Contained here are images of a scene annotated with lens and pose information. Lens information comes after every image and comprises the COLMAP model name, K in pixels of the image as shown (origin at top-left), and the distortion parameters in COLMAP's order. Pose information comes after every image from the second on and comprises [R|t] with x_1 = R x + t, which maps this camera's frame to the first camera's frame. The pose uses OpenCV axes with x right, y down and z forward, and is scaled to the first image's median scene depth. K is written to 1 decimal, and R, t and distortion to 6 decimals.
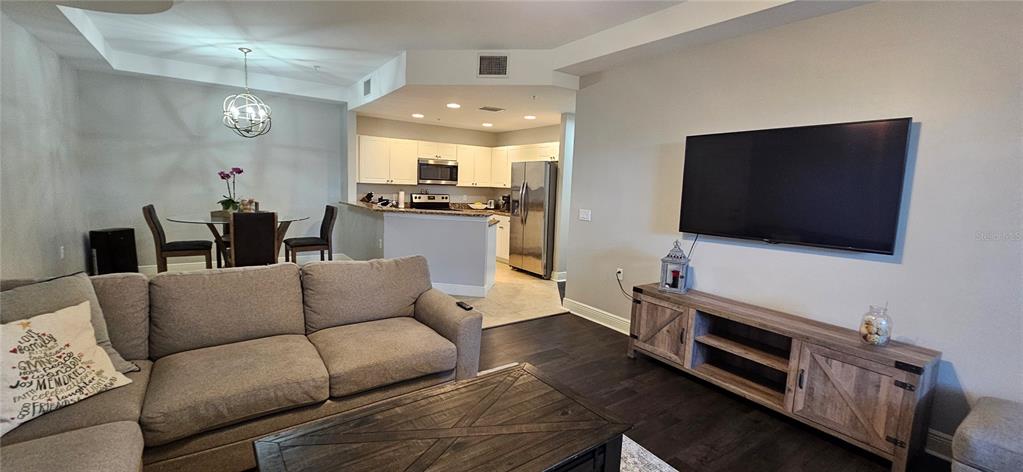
lens RADIAL K [[422.2, 0, 515.4], [0, 422.2, 239.1], [0, 0, 1]] dist [0.002294, 0.000180]
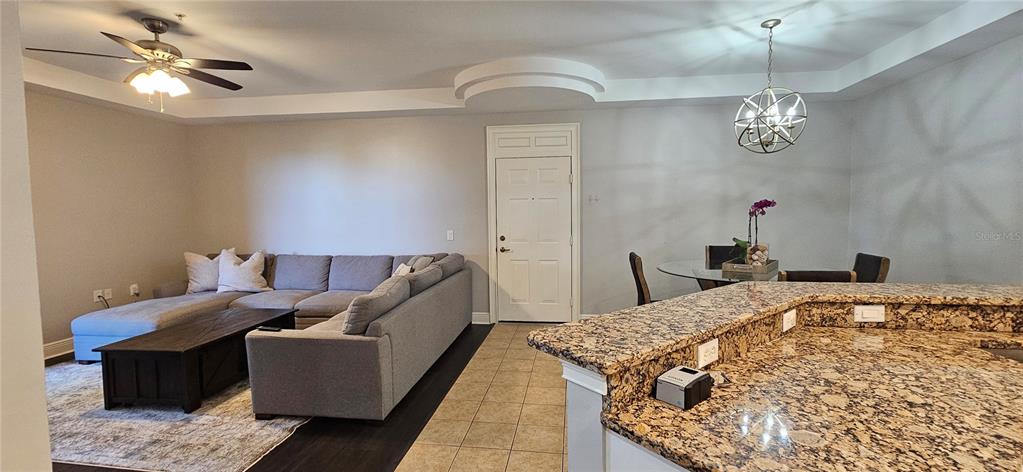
lens RADIAL K [[424.7, 0, 511.5], [0, 424.7, 236.0], [0, 0, 1]] dist [0.008000, 0.000299]
pose [[-0.694108, 0.011547, -0.719778, 0.110871], [-0.112553, 0.985834, 0.124355, -0.128950], [0.711017, 0.167329, -0.682976, 1.024632]]
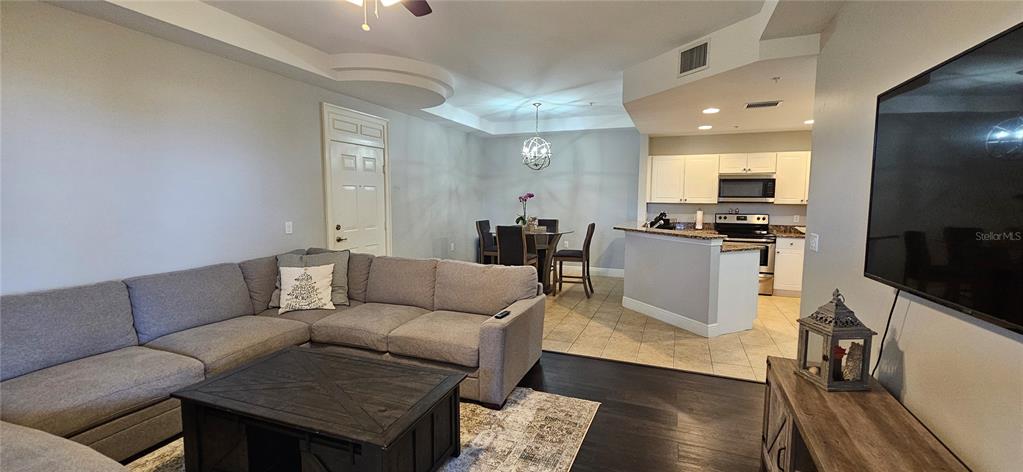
lens RADIAL K [[422.2, 0, 515.4], [0, 422.2, 239.1], [0, 0, 1]] dist [0.002294, 0.000180]
pose [[0.541419, 0.047510, -0.839410, 0.376746], [-0.093602, 0.995602, -0.004023, -0.013370], [0.835527, 0.080749, 0.543484, 0.217590]]
